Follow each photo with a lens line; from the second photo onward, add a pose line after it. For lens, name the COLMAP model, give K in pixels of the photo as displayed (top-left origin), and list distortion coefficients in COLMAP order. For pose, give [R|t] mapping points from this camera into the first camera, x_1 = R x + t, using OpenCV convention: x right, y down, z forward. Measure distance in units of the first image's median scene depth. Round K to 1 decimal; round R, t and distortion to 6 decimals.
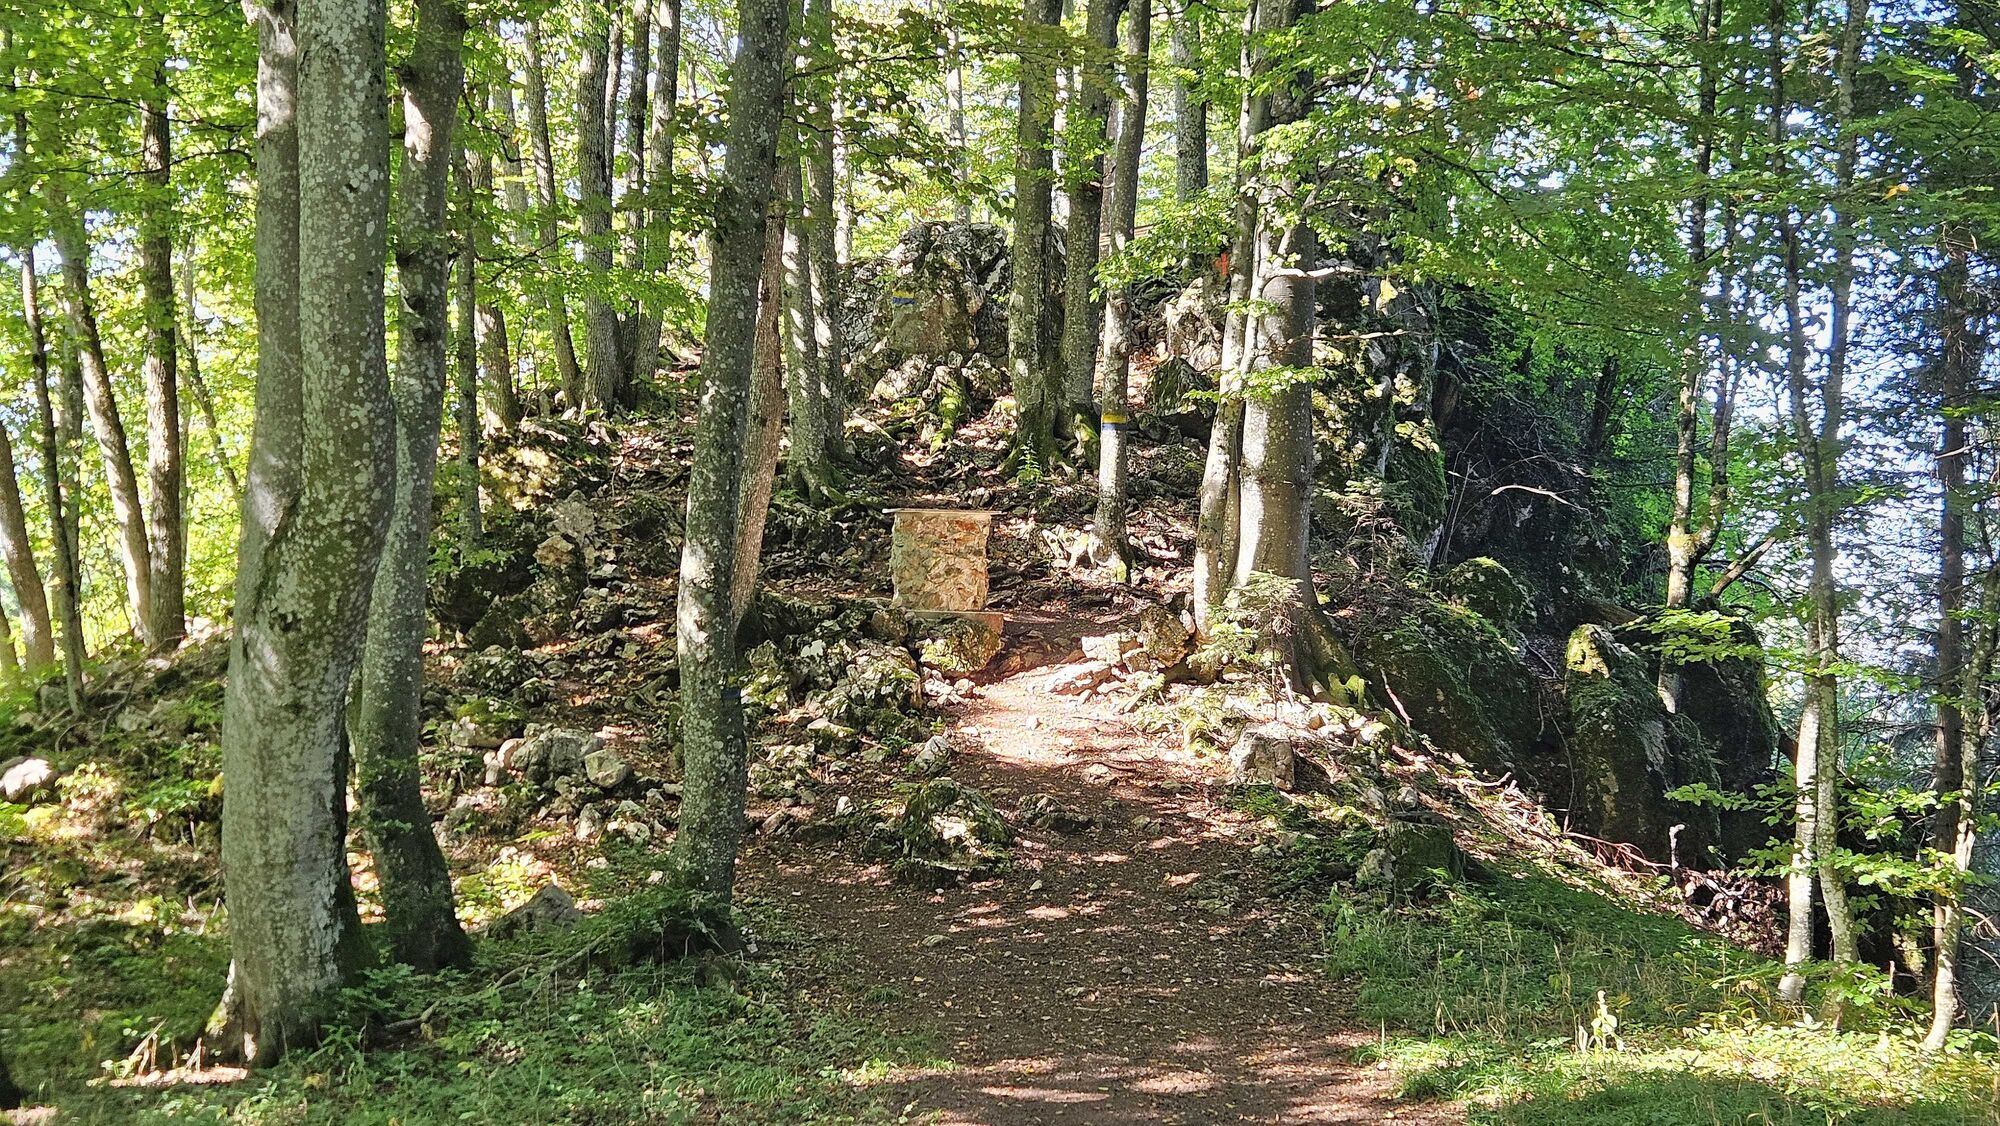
lens RADIAL K [[1318.3, 0, 989.7], [0, 1318.3, 574.6], [0, 0, 1]] dist [0.075195, -0.002074]
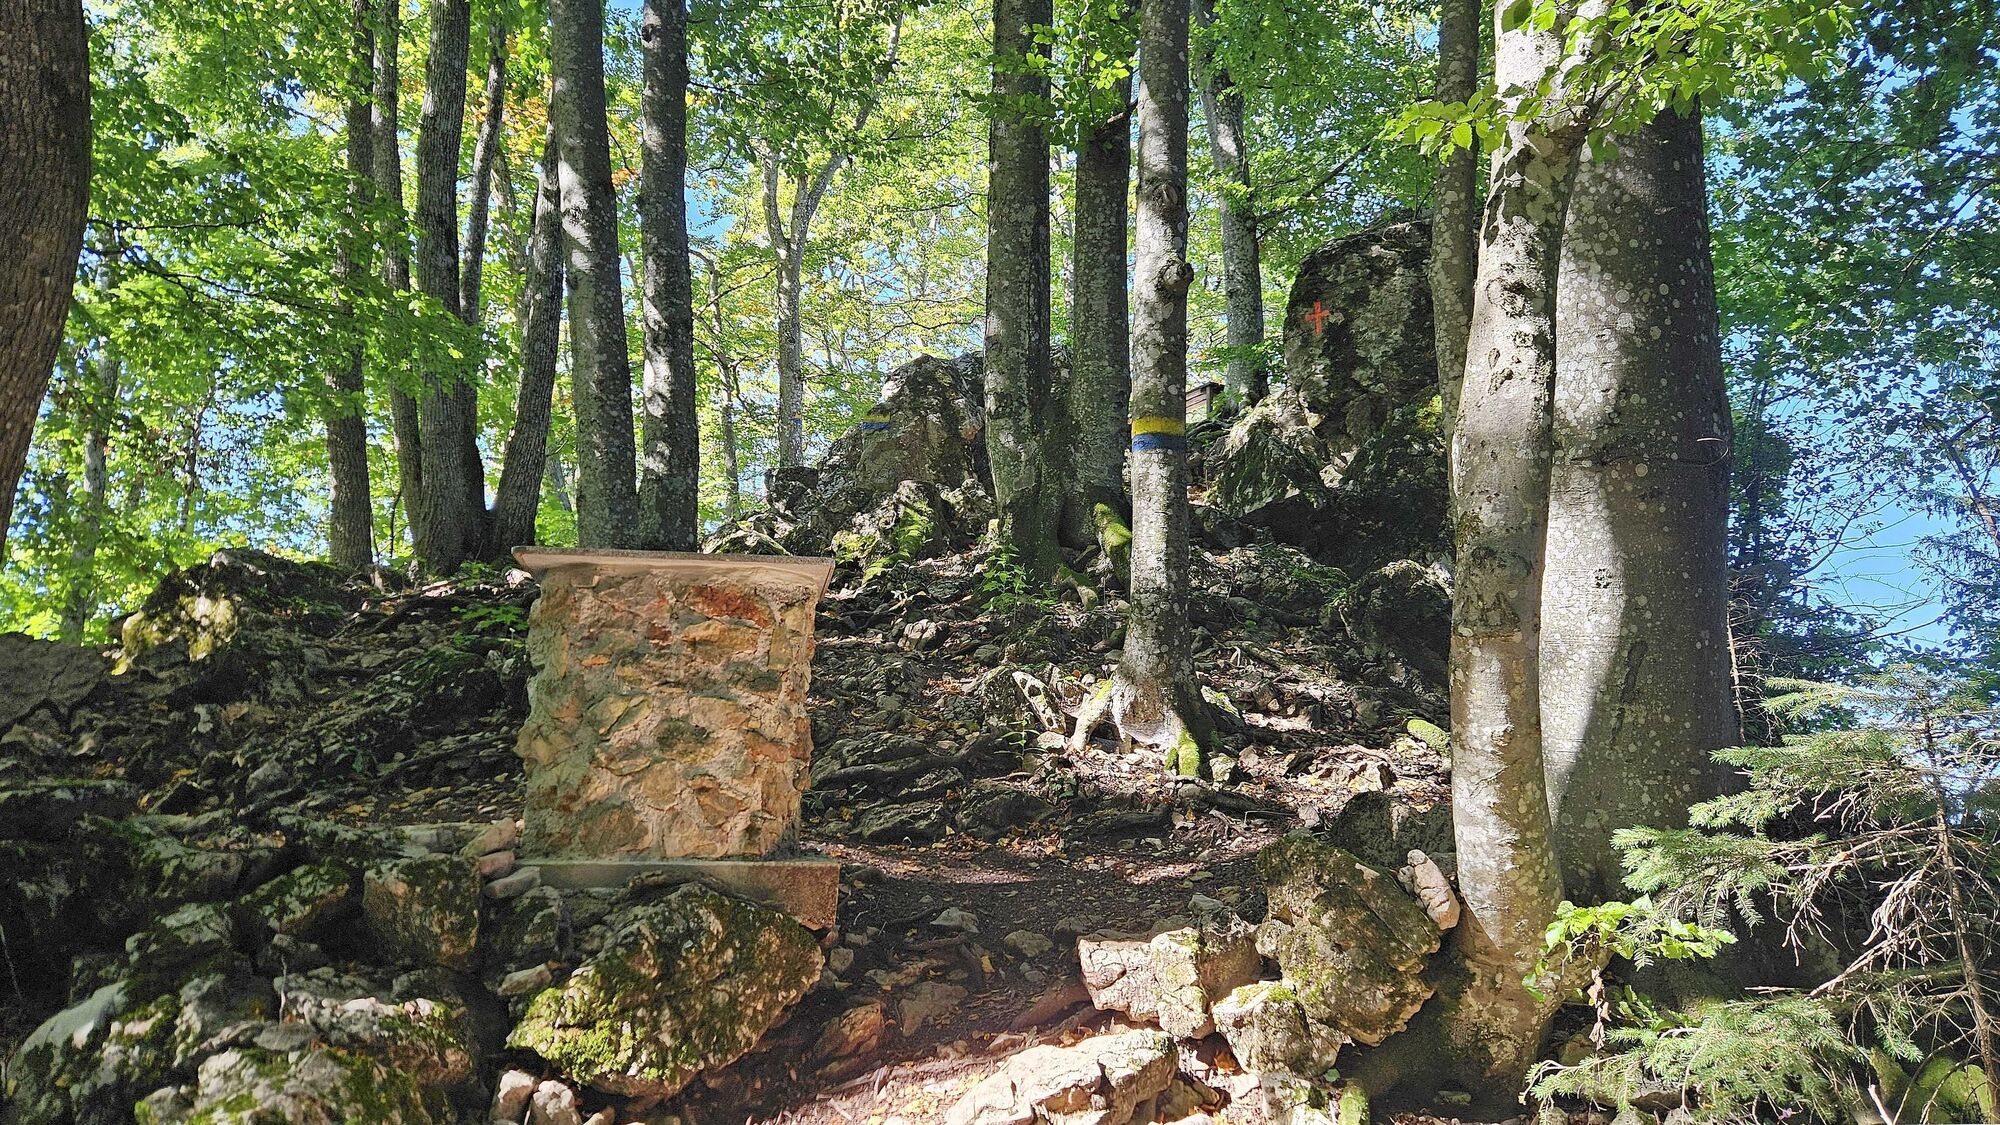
lens RADIAL K [[1318.3, 0, 989.7], [0, 1318.3, 574.1], [0, 0, 1]] dist [0.075195, -0.002074]
pose [[0.999087, -0.020906, -0.037268, 0.051006], [0.014197, 0.984999, -0.171976, 0.012869], [0.040304, 0.171289, 0.984396, 0.549196]]
